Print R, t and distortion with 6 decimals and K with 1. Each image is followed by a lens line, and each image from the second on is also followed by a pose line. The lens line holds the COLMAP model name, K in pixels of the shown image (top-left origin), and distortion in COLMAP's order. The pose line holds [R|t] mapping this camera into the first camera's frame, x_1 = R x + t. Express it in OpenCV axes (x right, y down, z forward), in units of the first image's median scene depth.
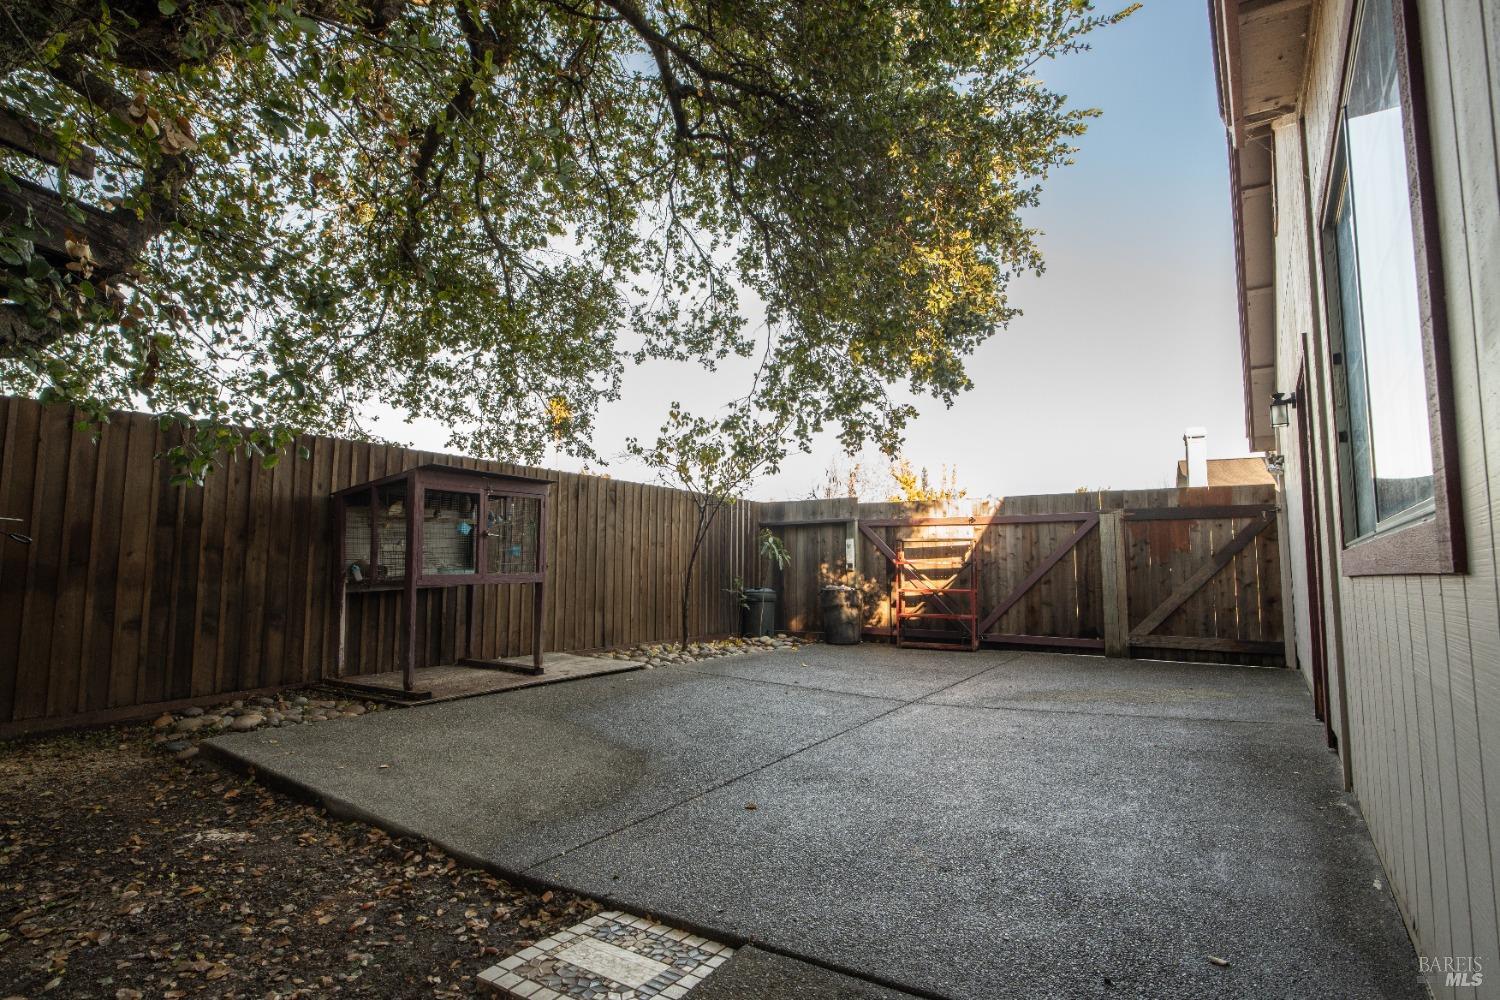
lens RADIAL K [[780.5, 0, 750.0], [0, 780.5, 500.0], [0, 0, 1]] dist [-0.002490, 0.000090]
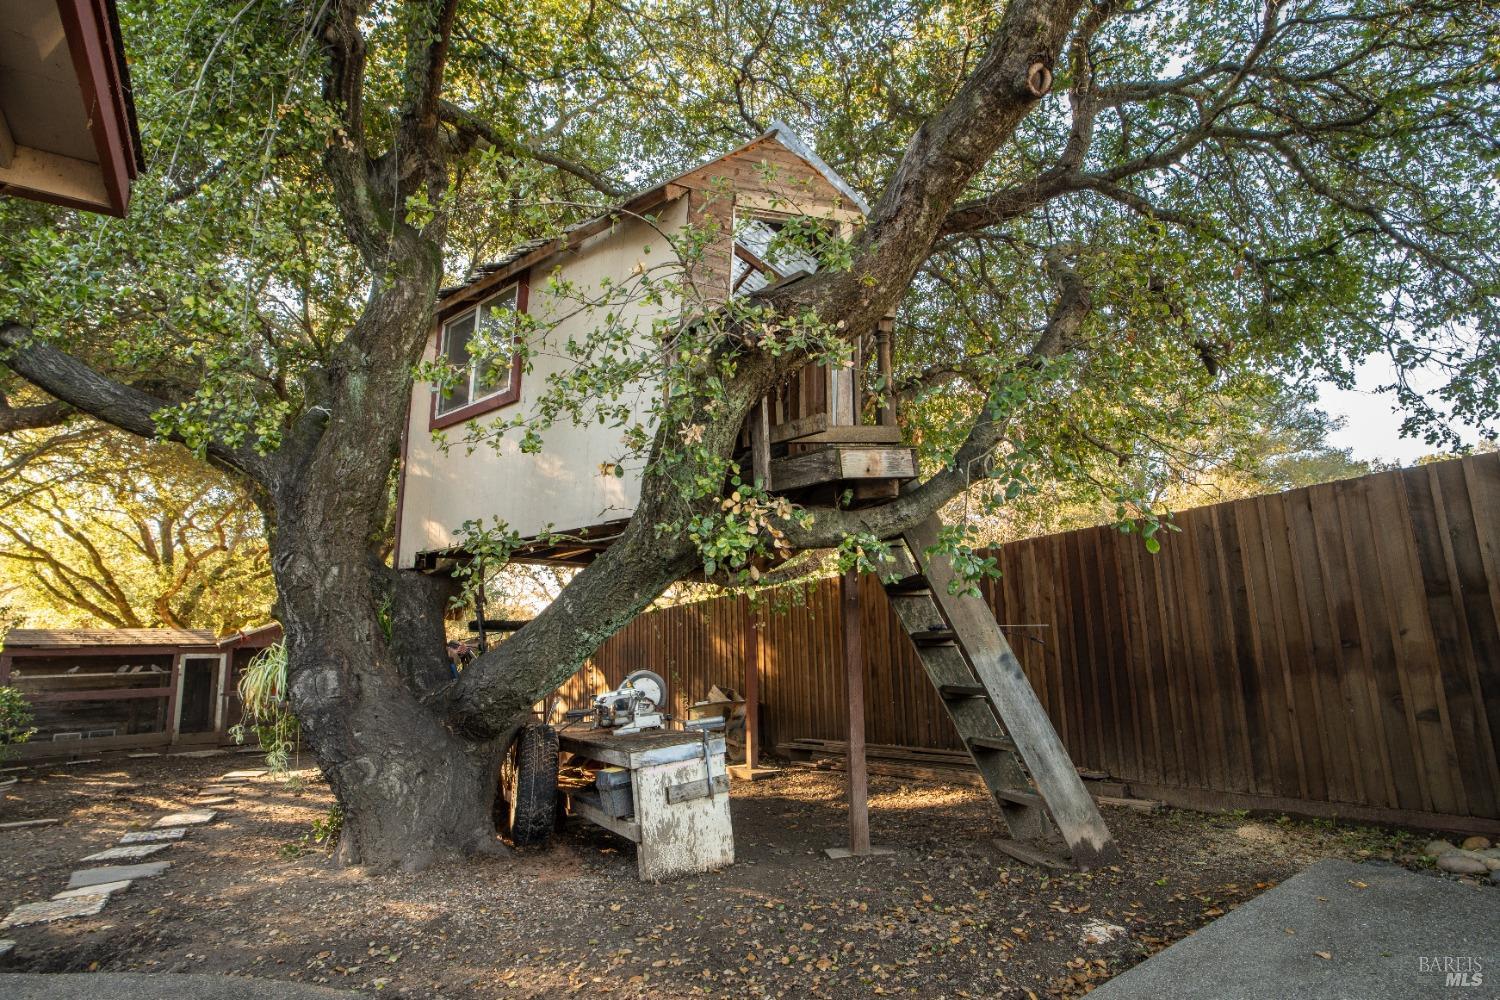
lens RADIAL K [[780.5, 0, 750.0], [0, 780.5, 500.0], [0, 0, 1]] dist [-0.002490, 0.000090]
pose [[-0.402754, -0.166271, -0.900079, 0.339130], [0.105613, 0.968352, -0.226141, 0.046956], [0.909195, -0.186140, -0.372448, 0.717254]]
